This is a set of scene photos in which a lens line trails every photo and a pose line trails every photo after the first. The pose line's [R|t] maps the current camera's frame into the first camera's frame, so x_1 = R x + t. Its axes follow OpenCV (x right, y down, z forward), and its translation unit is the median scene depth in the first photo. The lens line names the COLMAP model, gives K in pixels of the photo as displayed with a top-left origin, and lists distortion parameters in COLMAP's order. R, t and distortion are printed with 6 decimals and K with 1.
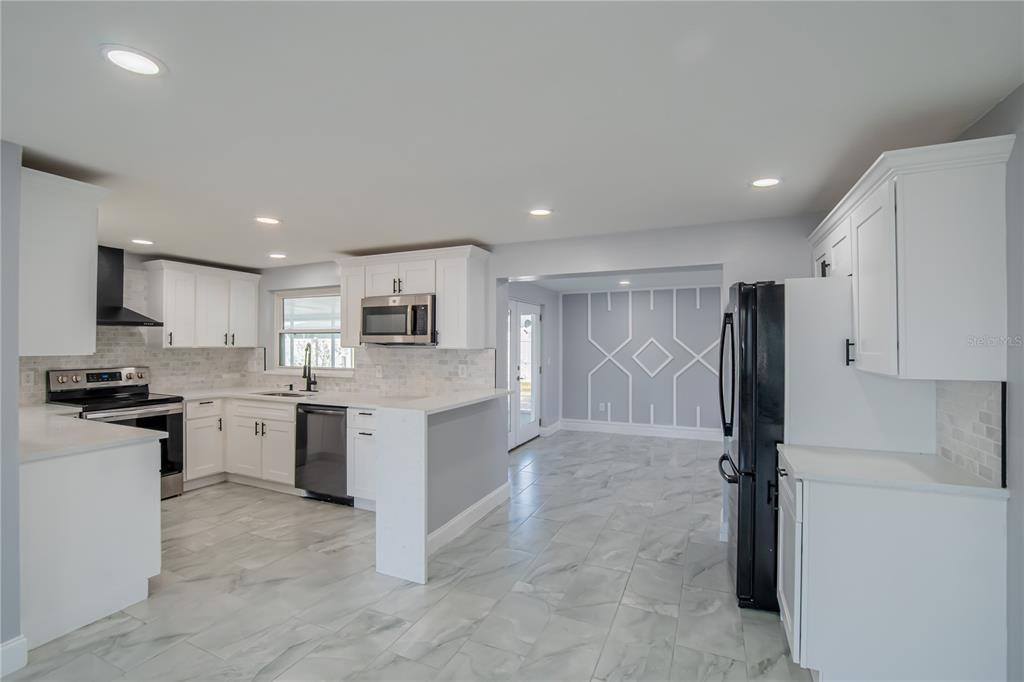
lens RADIAL K [[459.5, 0, 506.3], [0, 459.5, 341.5], [0, 0, 1]] dist [-0.032137, 0.003019]
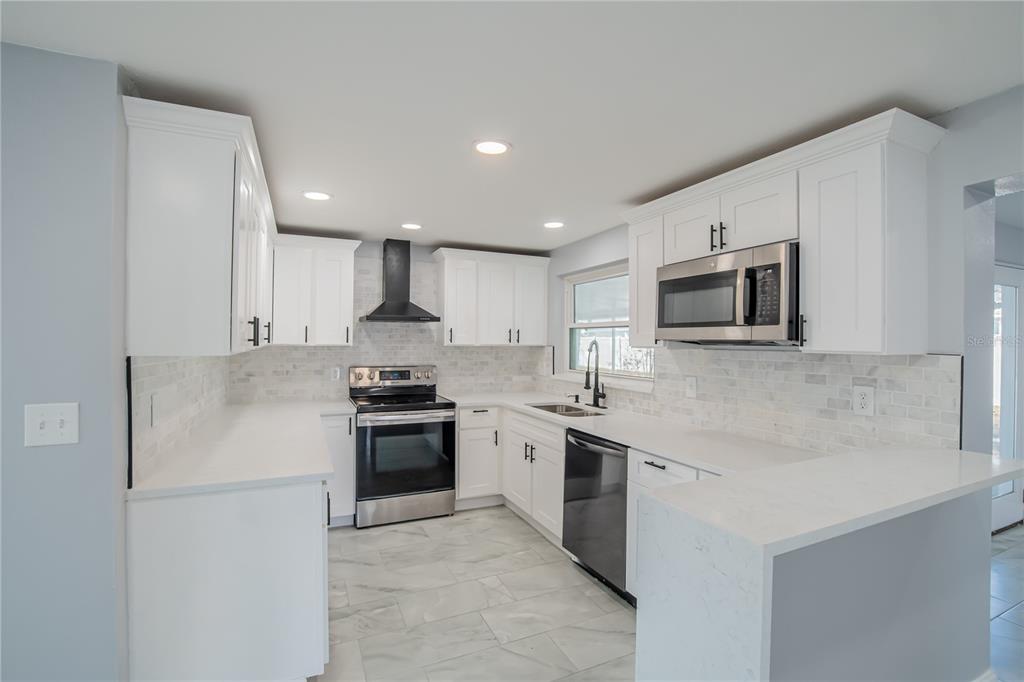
lens RADIAL K [[459.5, 0, 504.3], [0, 459.5, 341.3], [0, 0, 1]] dist [-0.032137, 0.003019]
pose [[0.751280, 0.003462, -0.659975, -0.066482], [-0.001717, 0.999993, 0.003291, 0.002383], [0.659982, -0.001339, 0.751280, 0.403571]]
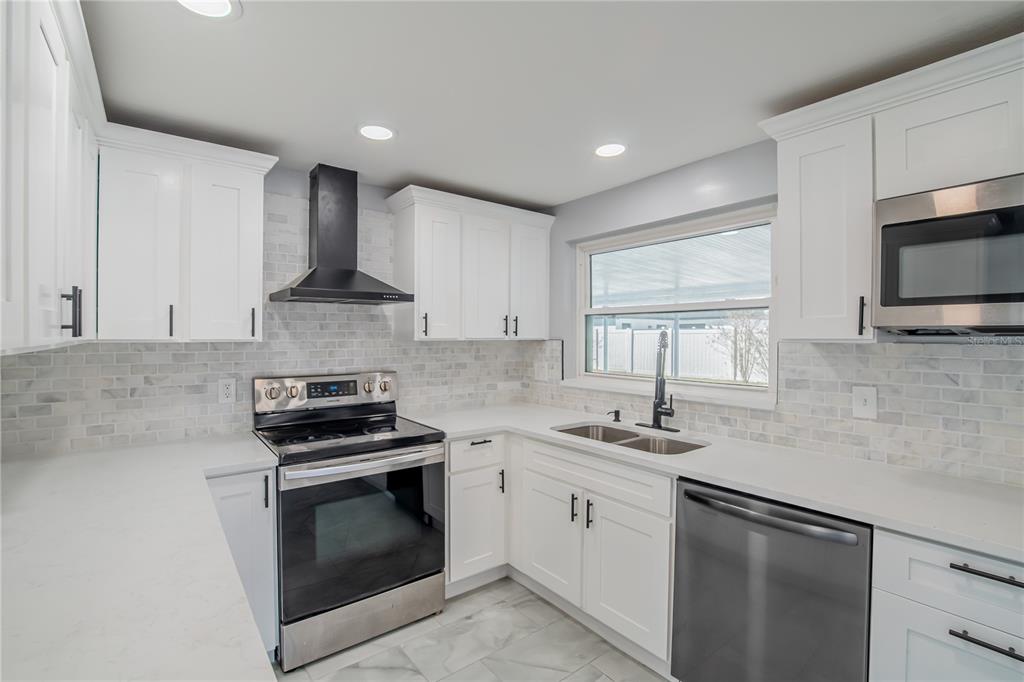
lens RADIAL K [[459.5, 0, 504.5], [0, 459.5, 341.3], [0, 0, 1]] dist [-0.032137, 0.003019]
pose [[0.885027, 0.004697, -0.465515, -0.401540], [0.002612, 0.999883, 0.015055, 0.006970], [0.465532, -0.014540, 0.884912, 0.555354]]
